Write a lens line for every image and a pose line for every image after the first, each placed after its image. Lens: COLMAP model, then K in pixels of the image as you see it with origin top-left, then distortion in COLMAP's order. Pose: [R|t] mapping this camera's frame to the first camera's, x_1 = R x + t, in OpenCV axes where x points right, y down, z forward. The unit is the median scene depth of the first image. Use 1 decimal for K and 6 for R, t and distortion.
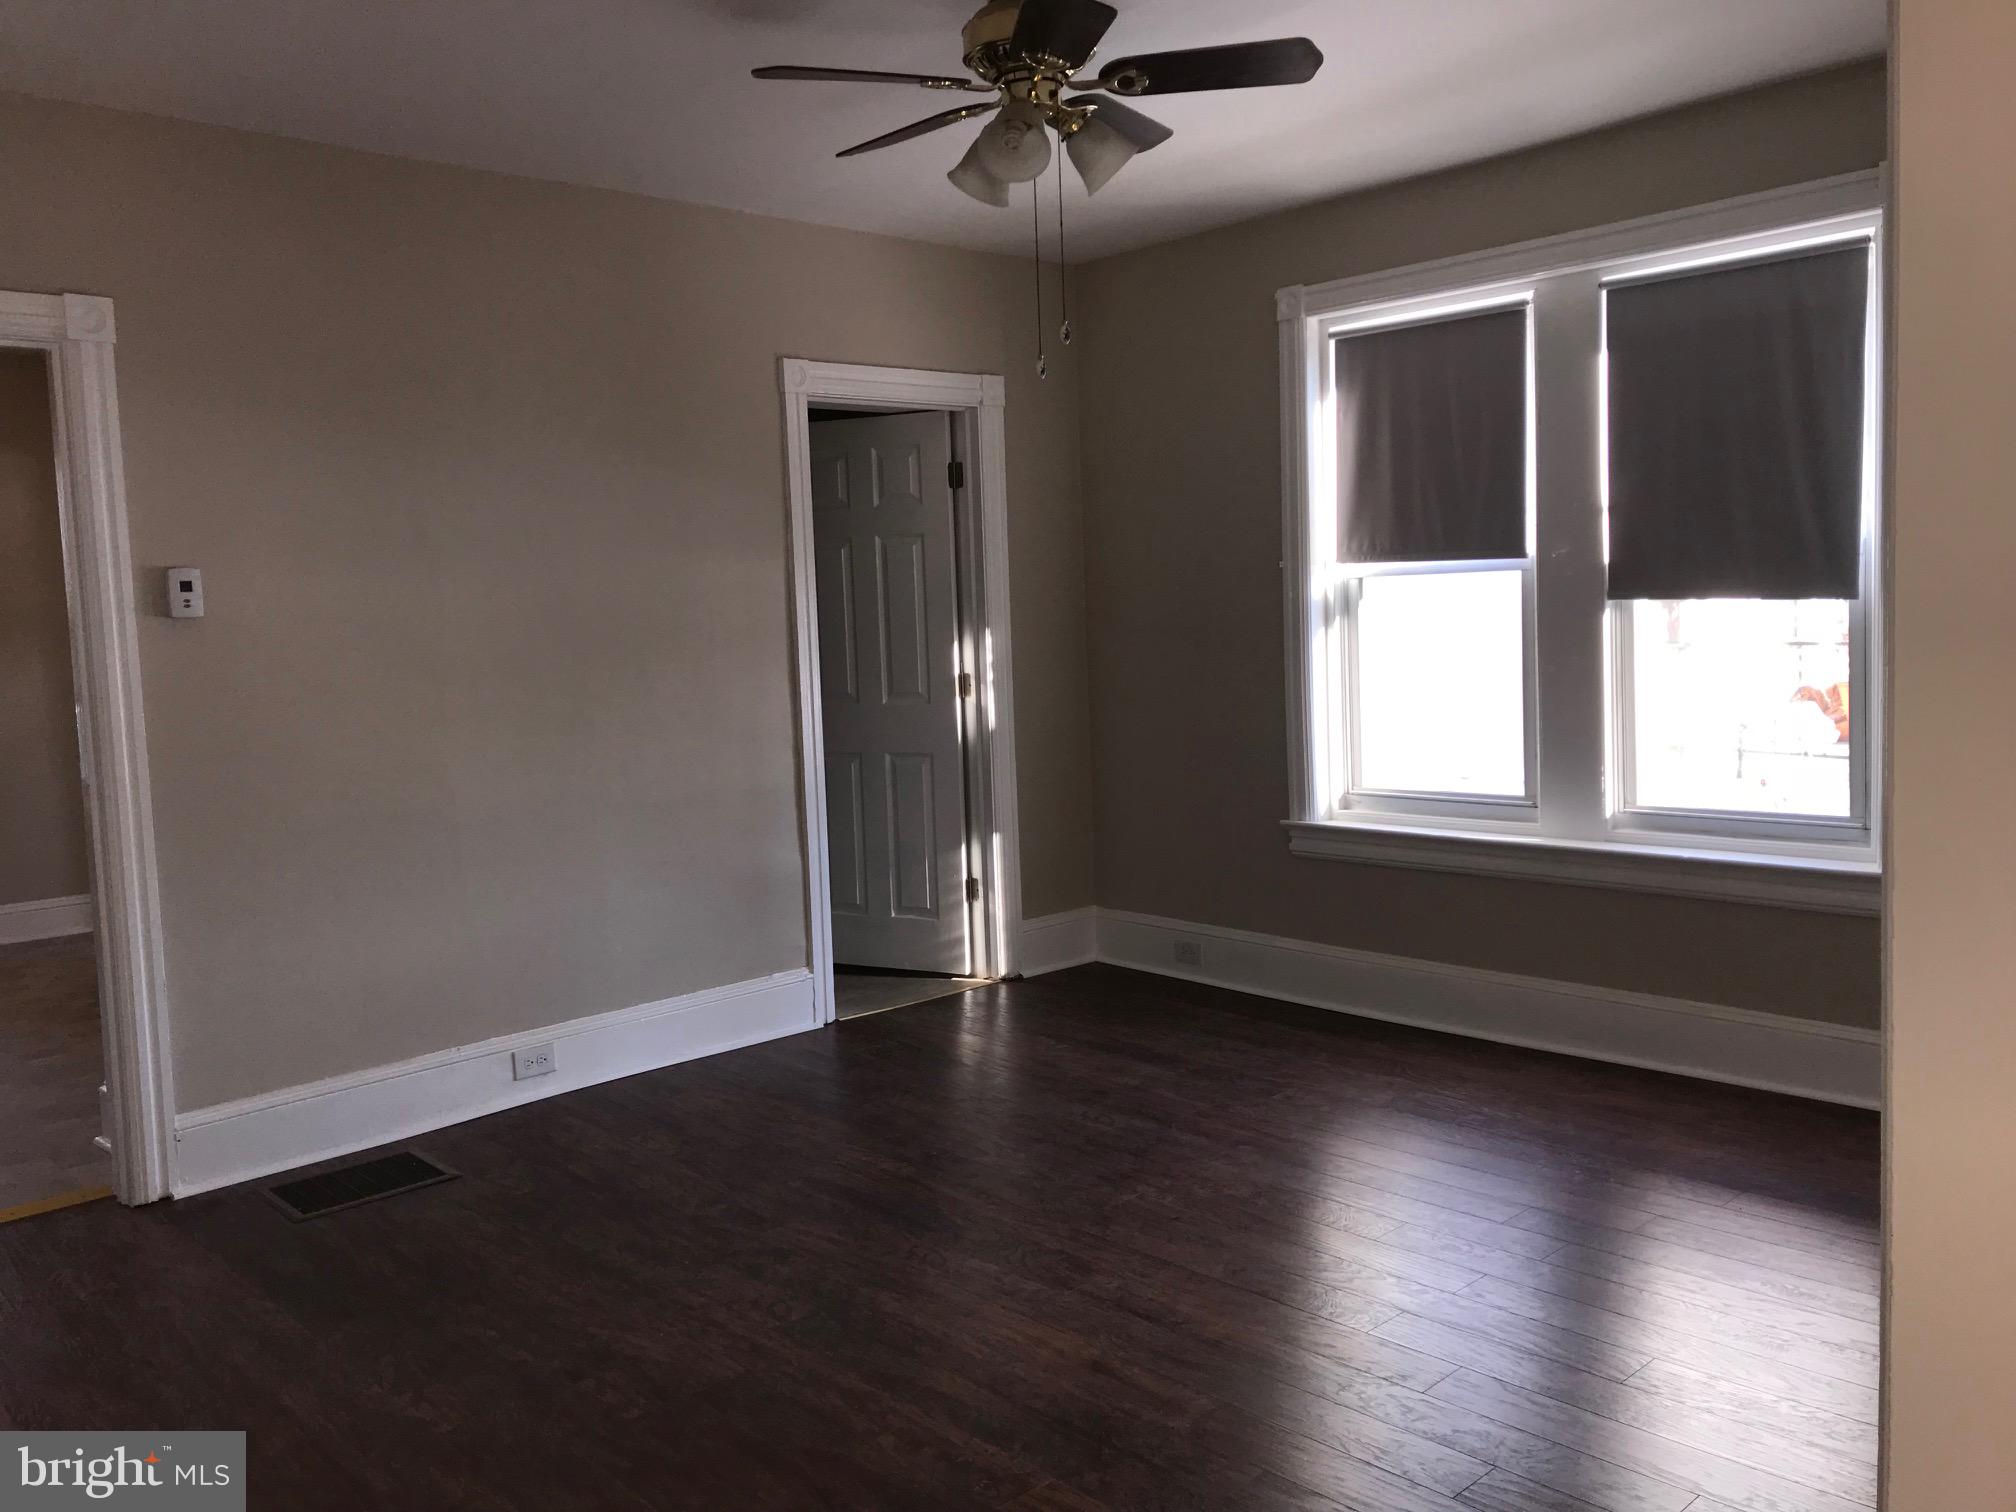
lens RADIAL K [[1645.6, 0, 1016.7], [0, 1645.6, 748.3], [0, 0, 1]] dist [0.100082, -0.132758]
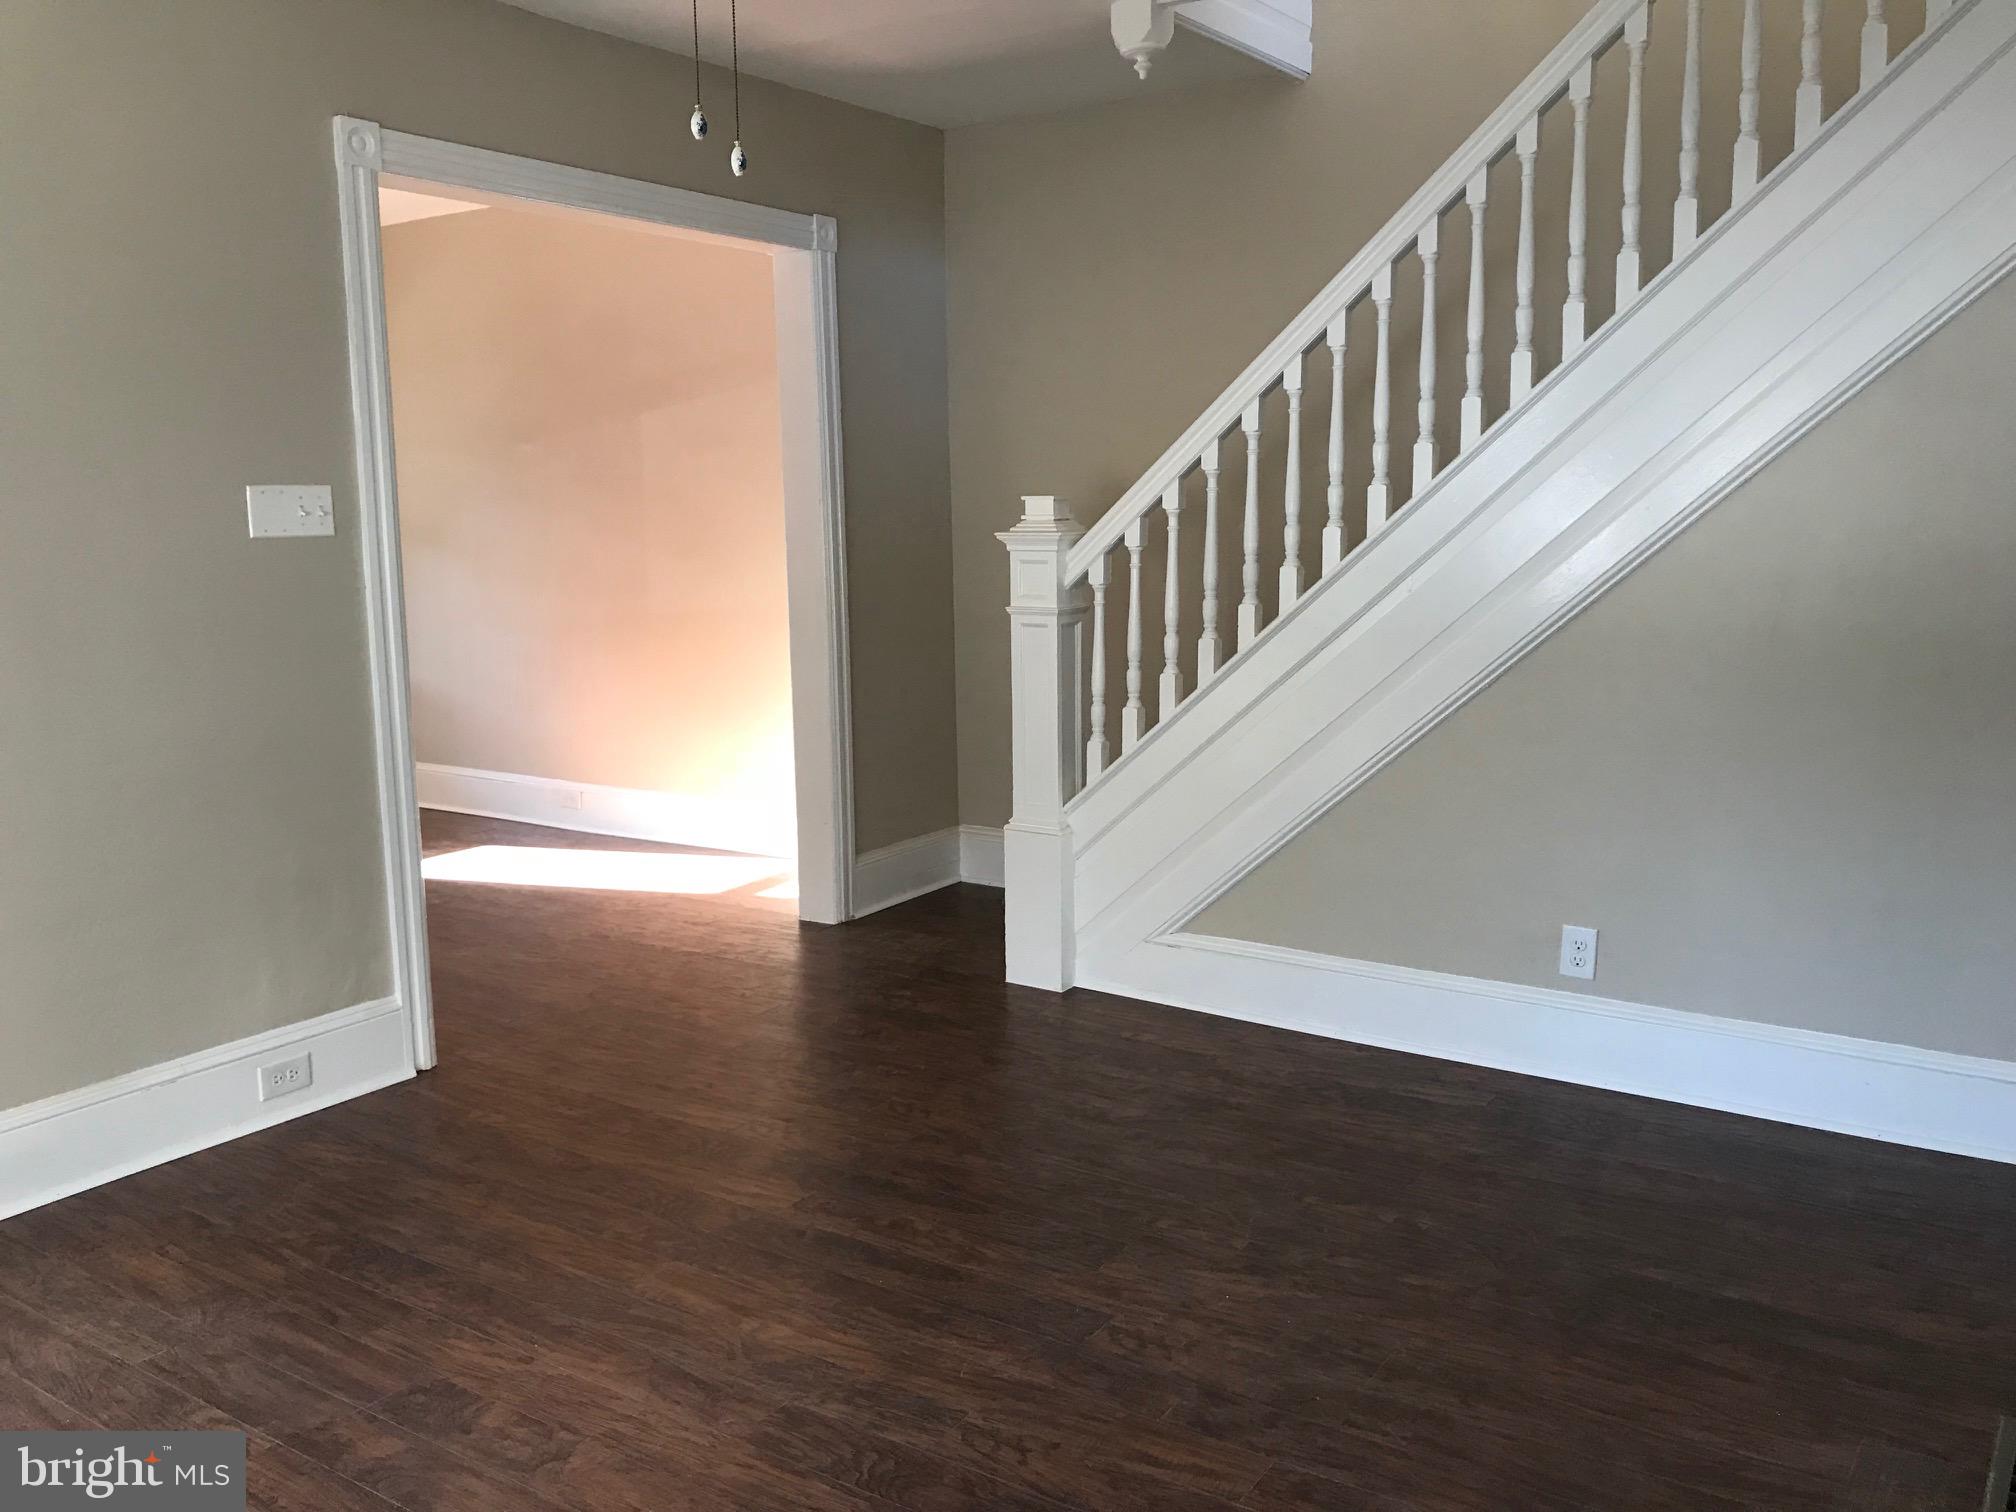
lens RADIAL K [[1650.9, 0, 1010.8], [0, 1650.9, 742.1], [0, 0, 1]] dist [0.070483, -0.101911]
pose [[-0.973458, 0.078779, -0.214878, 0.048427], [0.026776, 0.971645, 0.234925, -0.104962], [0.227292, 0.222936, -0.947965, 1.158544]]
